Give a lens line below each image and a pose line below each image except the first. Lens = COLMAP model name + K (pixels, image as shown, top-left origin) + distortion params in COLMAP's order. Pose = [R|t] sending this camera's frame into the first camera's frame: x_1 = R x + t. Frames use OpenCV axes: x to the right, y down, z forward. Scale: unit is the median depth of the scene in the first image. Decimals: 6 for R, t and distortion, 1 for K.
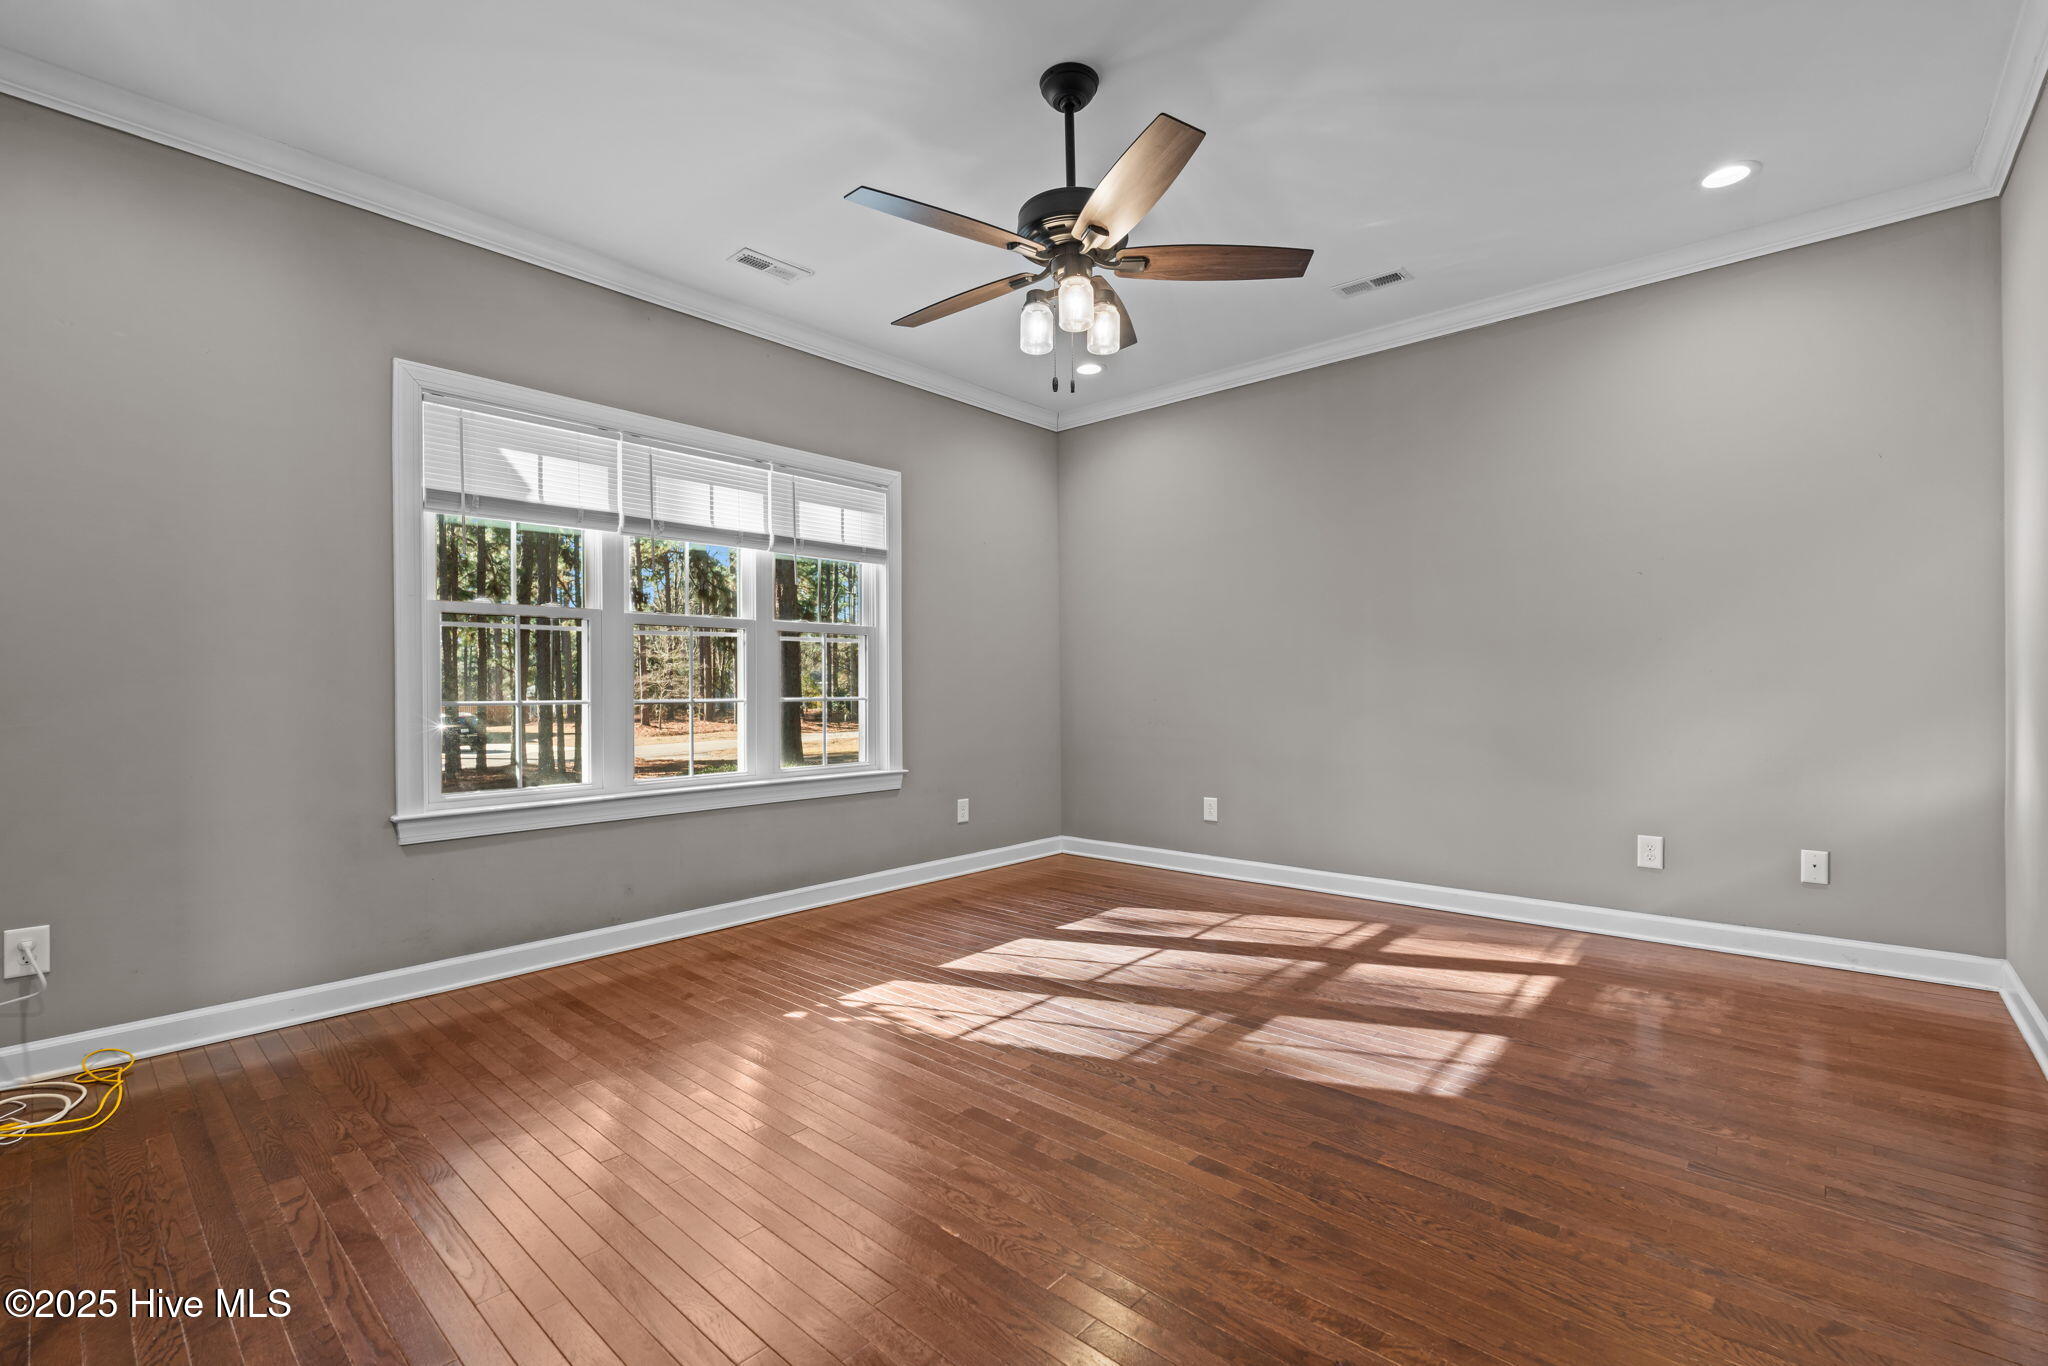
lens RADIAL K [[914.3, 0, 1025.2], [0, 914.3, 694.6], [0, 0, 1]] dist [-0.000501, 0.000359]
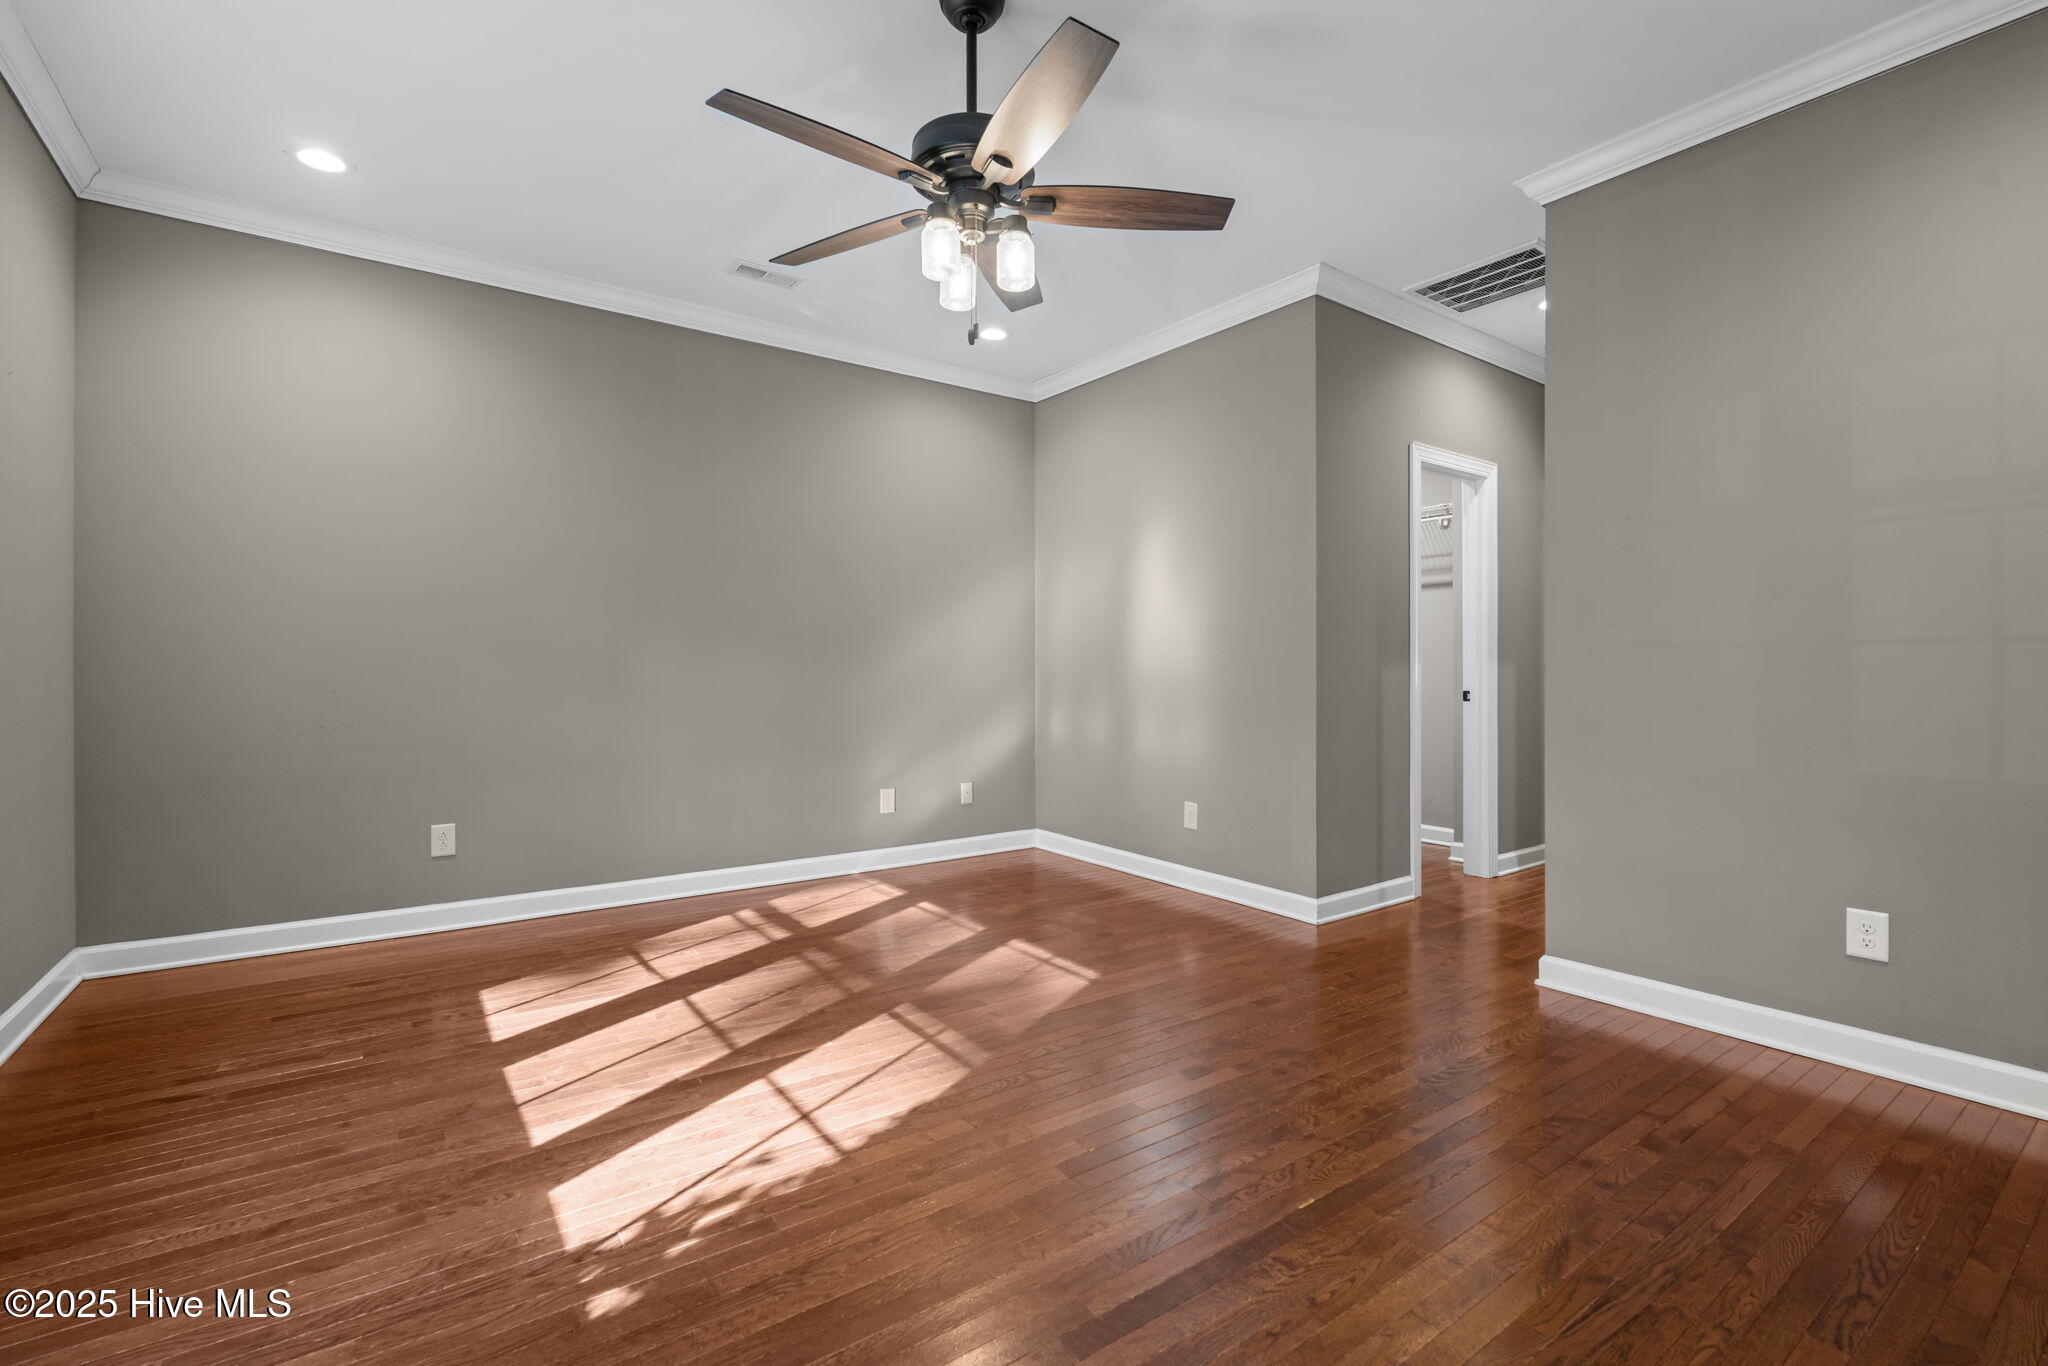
lens RADIAL K [[905.5, 0, 1024.0], [0, 905.5, 683.0], [0, 0, 1]] dist [-0.000895, 0.000217]
pose [[0.200502, -0.006077, 0.979674, -0.623508], [0.003621, 0.999979, 0.005462, -0.005285], [-0.979687, 0.002453, 0.200519, 0.592906]]
